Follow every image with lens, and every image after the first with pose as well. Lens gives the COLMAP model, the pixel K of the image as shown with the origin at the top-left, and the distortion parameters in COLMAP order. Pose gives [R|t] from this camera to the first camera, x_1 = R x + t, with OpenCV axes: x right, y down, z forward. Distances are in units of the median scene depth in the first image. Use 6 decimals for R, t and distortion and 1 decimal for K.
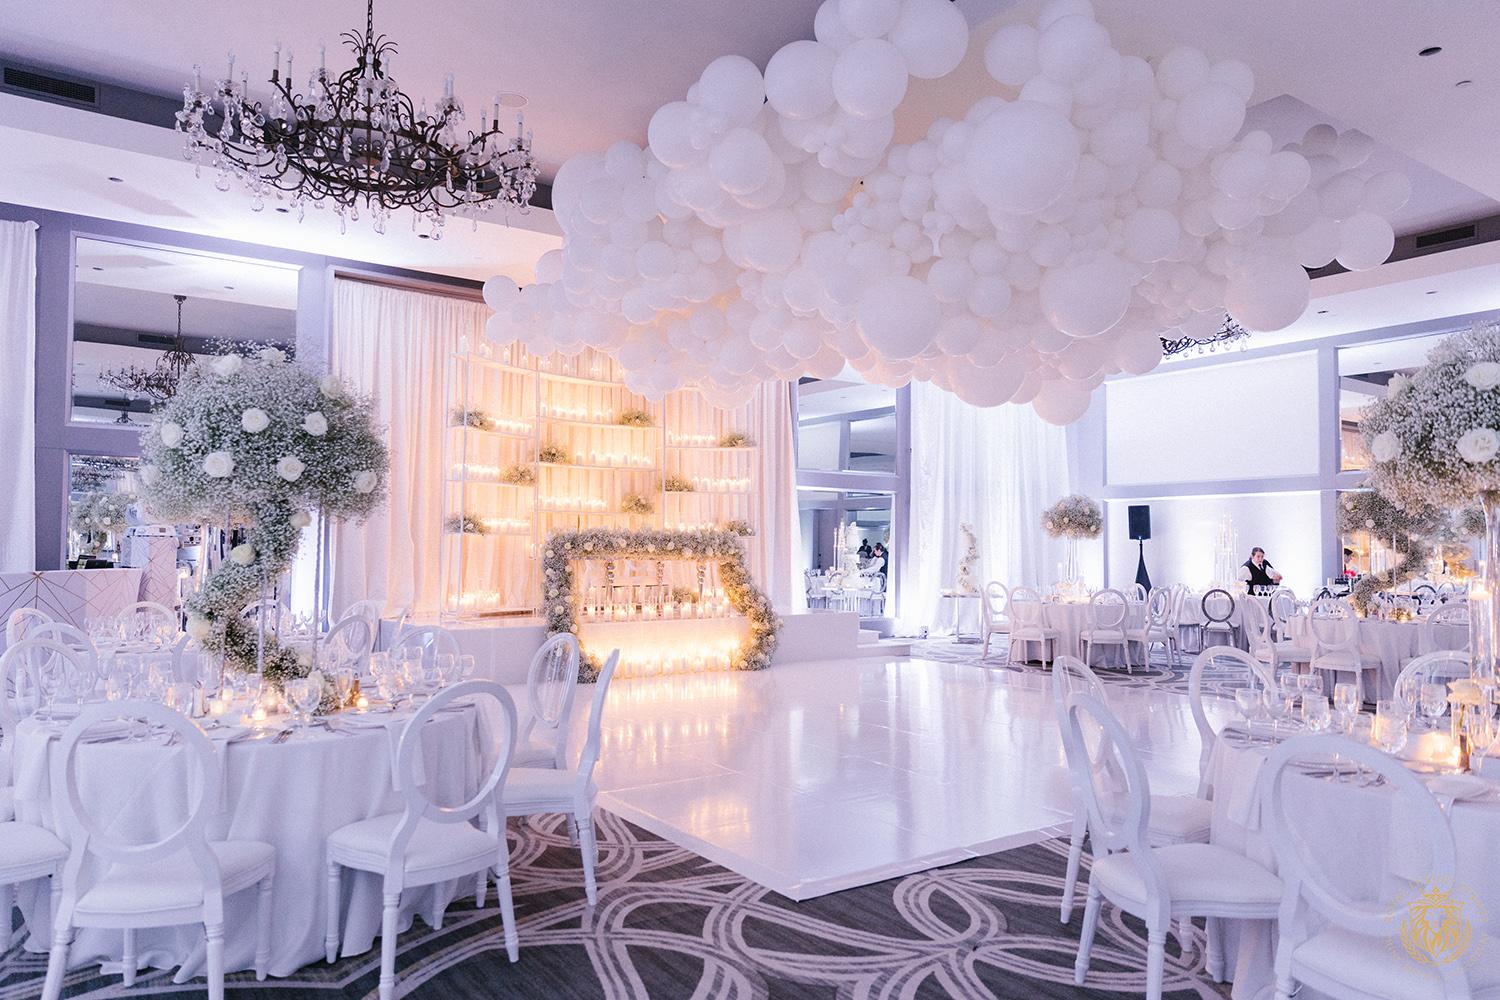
lens RADIAL K [[990.9, 0, 748.8], [0, 990.9, 509.0], [0, 0, 1]] dist [0.021465, -0.012027]
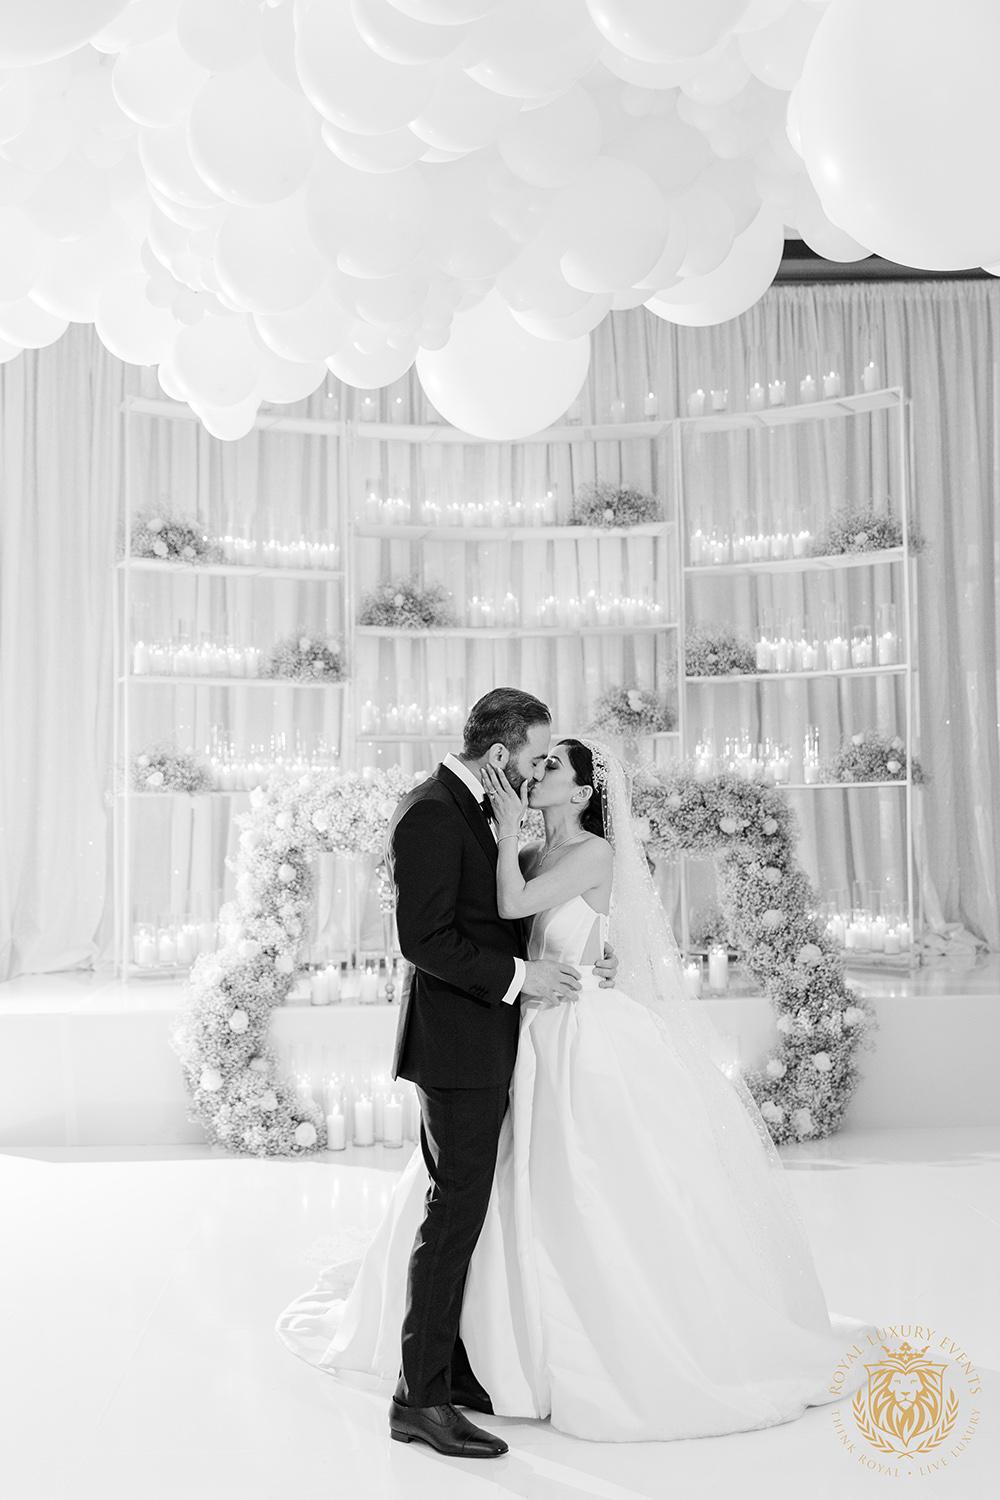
lens RADIAL K [[1705.4, 0, 467.9], [0, 1705.4, 805.9], [0, 0, 1]] dist [-0.007911, 0.000000]
pose [[0.840159, -0.018539, -0.542022, 0.262231], [0.041293, 0.998701, 0.029847, 0.012470], [0.540765, -0.047458, 0.839834, 0.416097]]
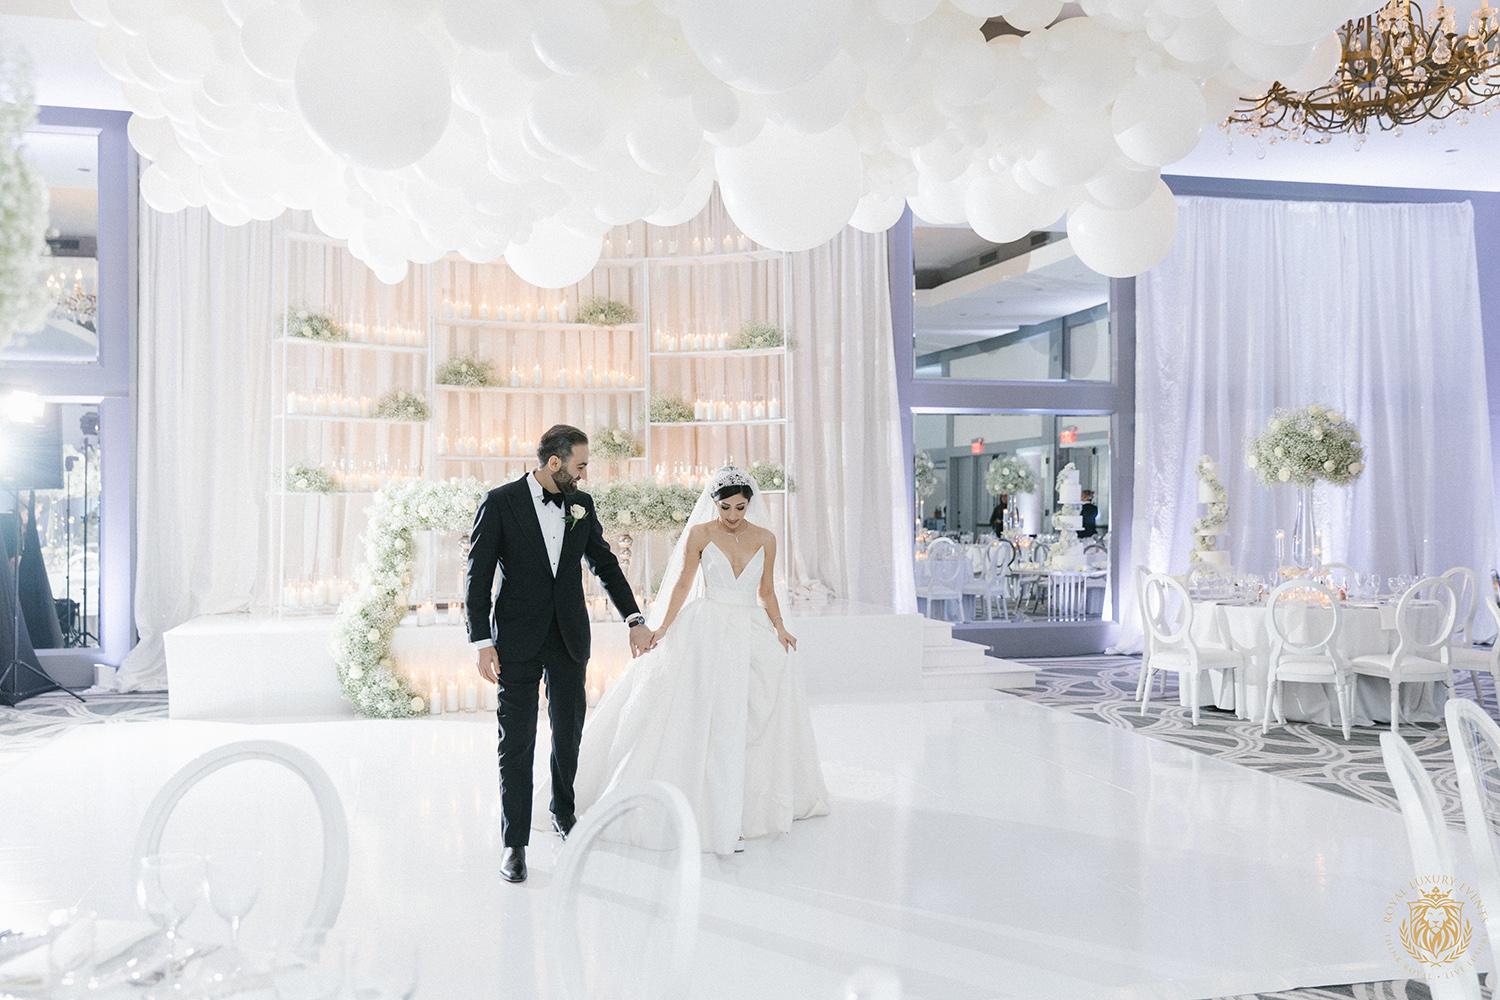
lens RADIAL K [[1374.8, 0, 757.2], [0, 1374.8, 513.3], [0, 0, 1]] dist [0.000575, 0.000000]
pose [[0.936456, -0.010440, -0.350631, 0.347243], [0.025526, 0.998935, 0.038432, 0.009784], [0.349856, -0.044940, 0.935725, 0.214810]]
